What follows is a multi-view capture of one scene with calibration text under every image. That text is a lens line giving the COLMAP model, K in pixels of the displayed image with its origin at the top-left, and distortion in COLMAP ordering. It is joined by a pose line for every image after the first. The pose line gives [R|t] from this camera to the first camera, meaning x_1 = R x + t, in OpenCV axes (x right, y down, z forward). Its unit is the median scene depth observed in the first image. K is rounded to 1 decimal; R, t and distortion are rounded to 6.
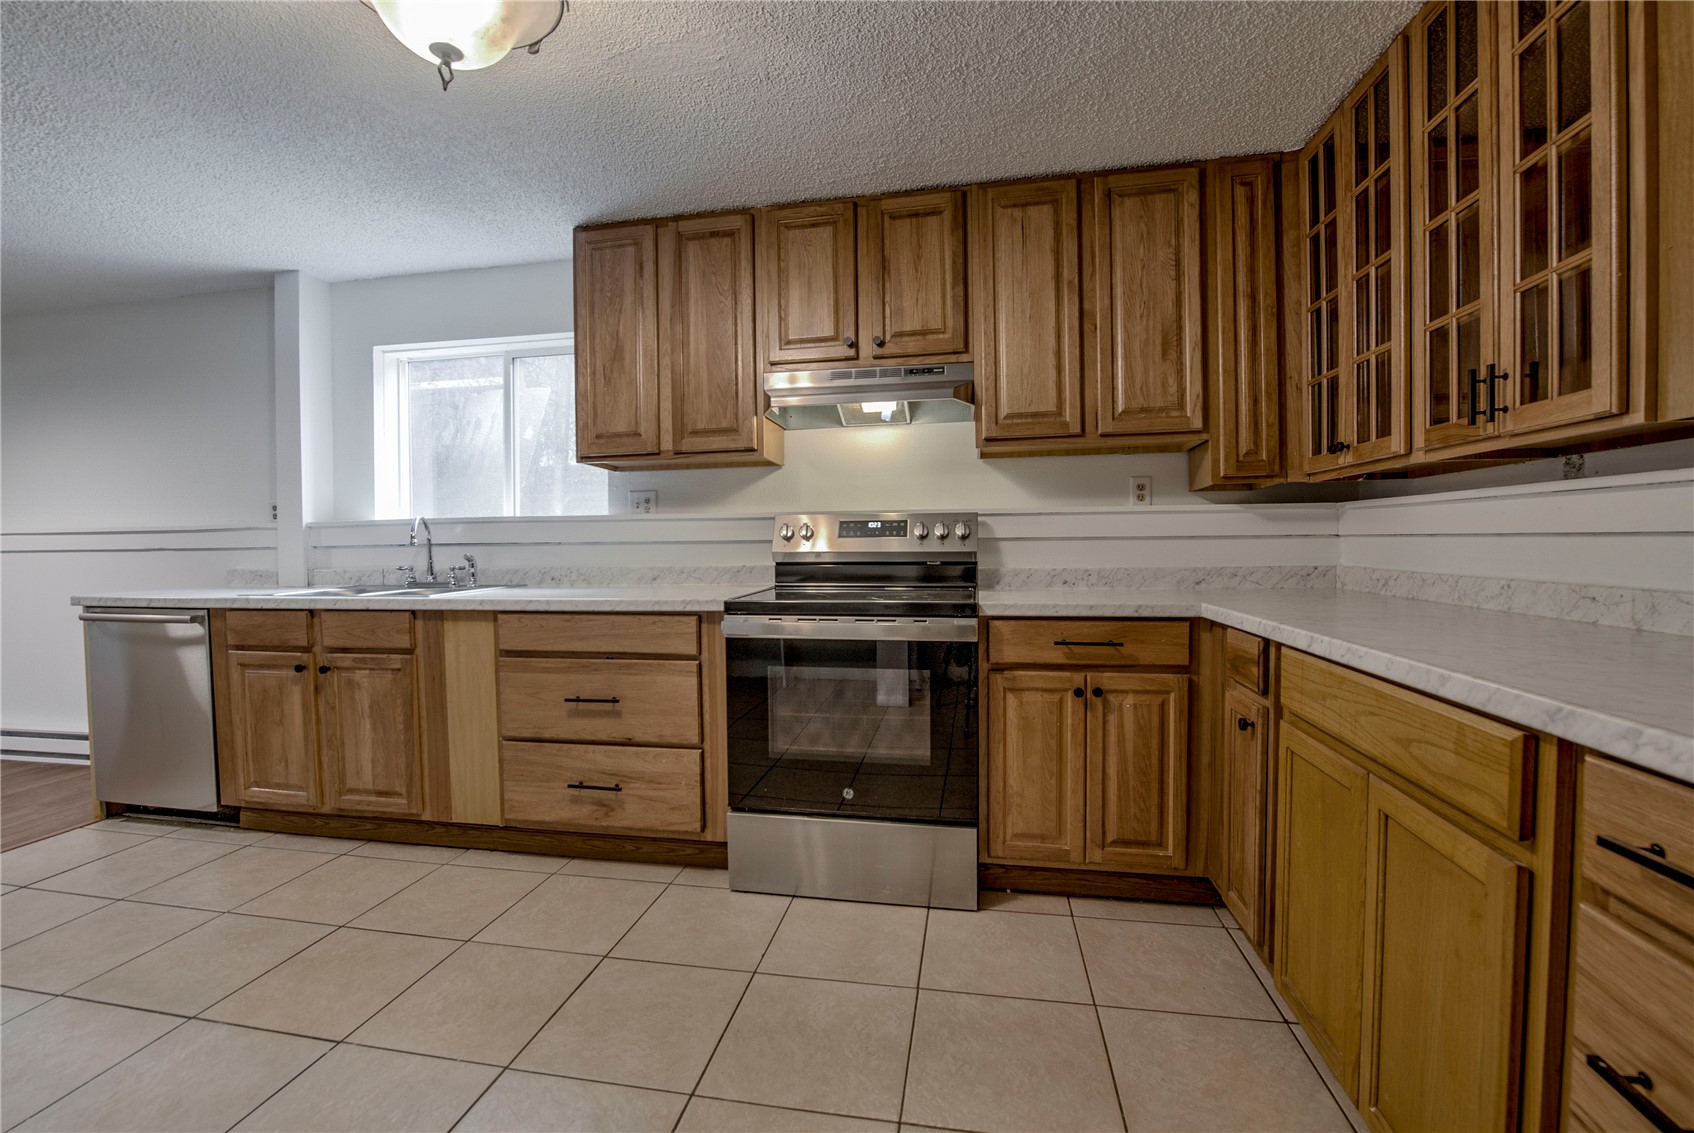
lens RADIAL K [[722.0, 0, 847.0], [0, 722.0, 566.5], [0, 0, 1]] dist [-0.013754, -0.000273]
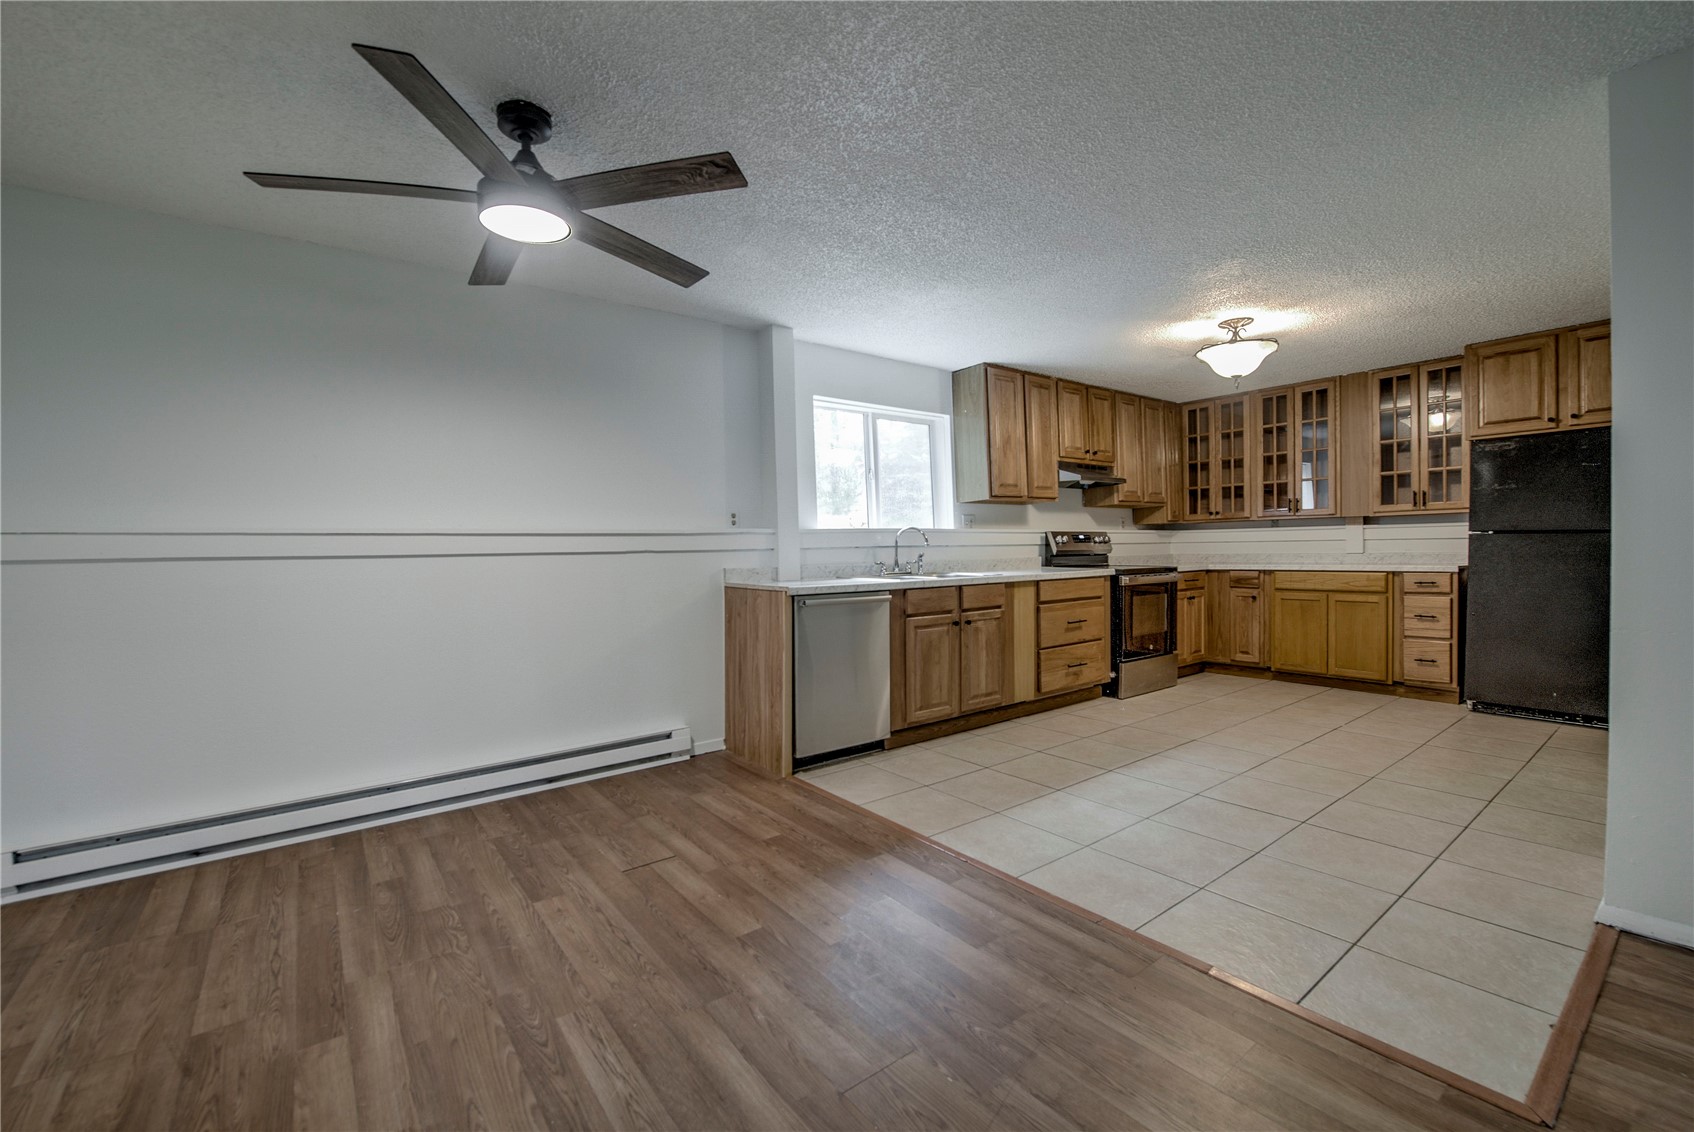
lens RADIAL K [[698.5, 0, 847.0], [0, 698.5, 566.0], [0, 0, 1]] dist [-0.011386, -0.000172]
pose [[0.668663, -0.018626, 0.743332, -2.085183], [0.035671, 0.999339, -0.007048, 0.019557], [-0.742709, 0.031228, 0.668885, 0.156022]]
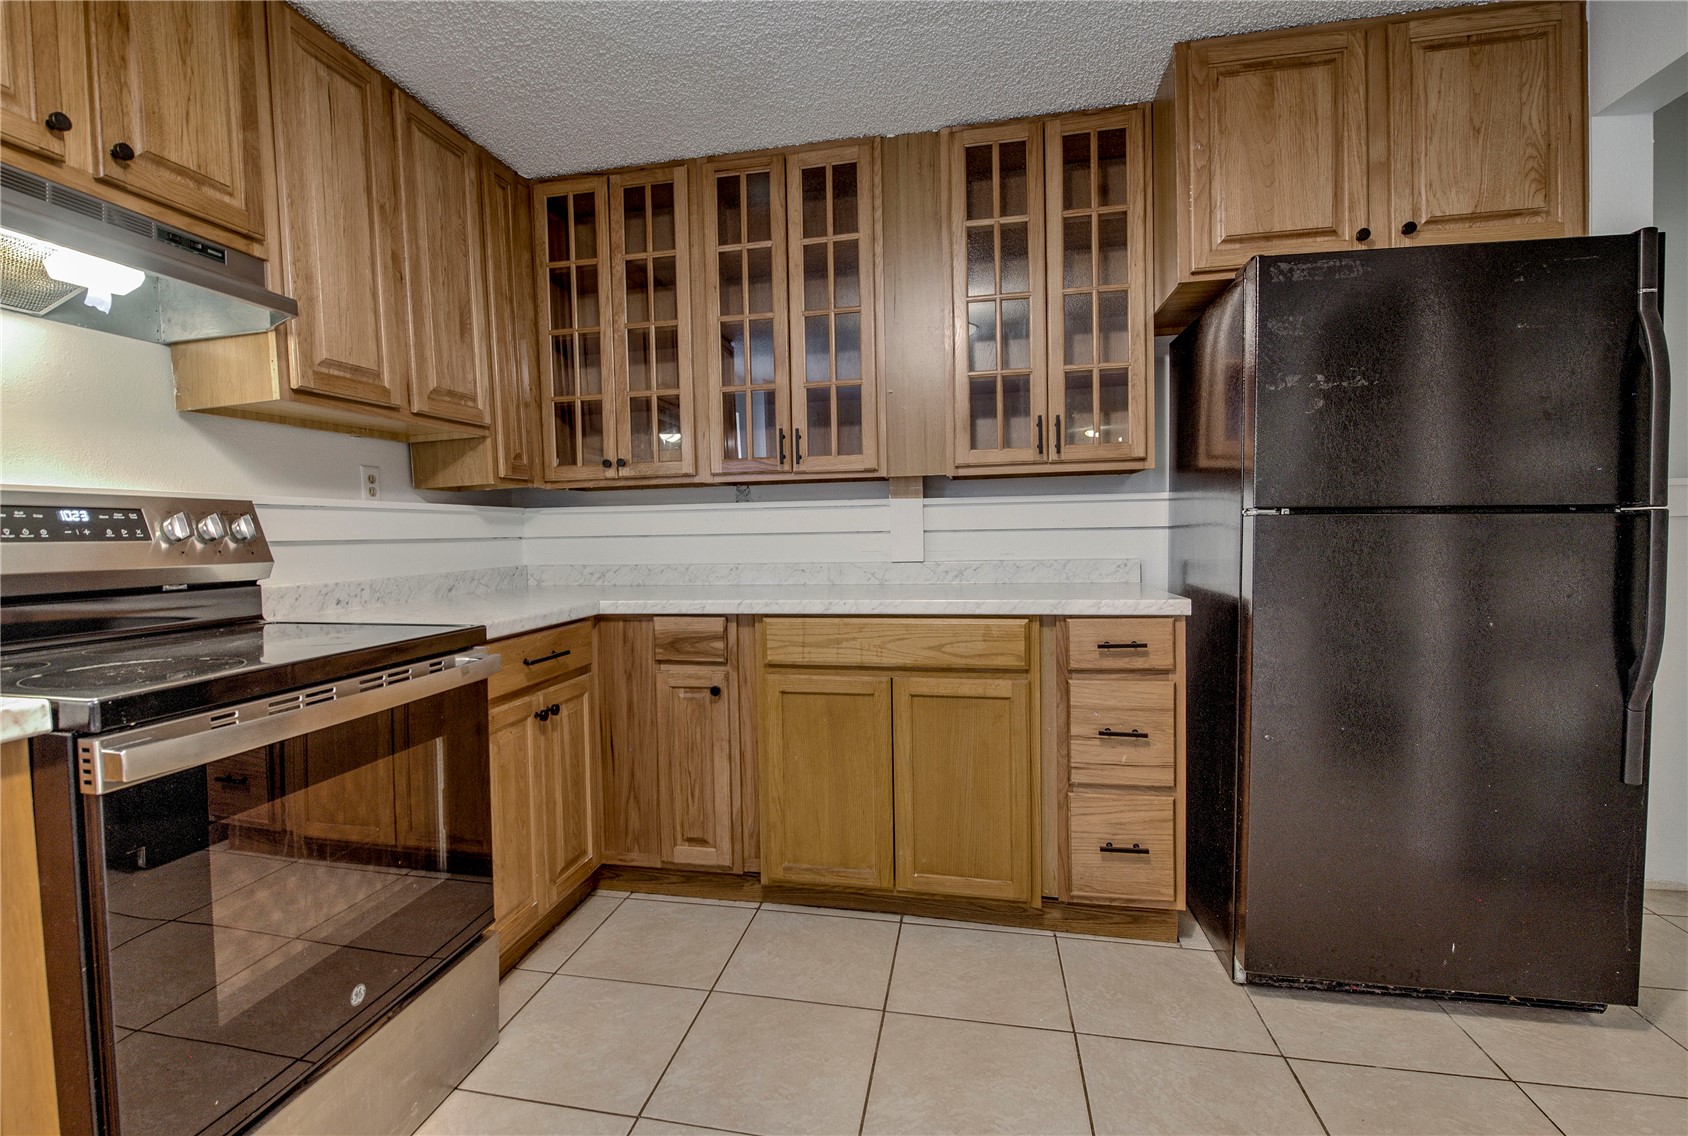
lens RADIAL K [[778.8, 0, 797.1], [0, 778.8, 561.9], [0, 0, 1]] dist [-0.018120, -0.000124]
pose [[0.041910, -0.028173, 0.998724, -0.490848], [0.053883, 0.998211, 0.025897, -0.014780], [-0.997667, 0.052729, 0.043353, 0.530715]]
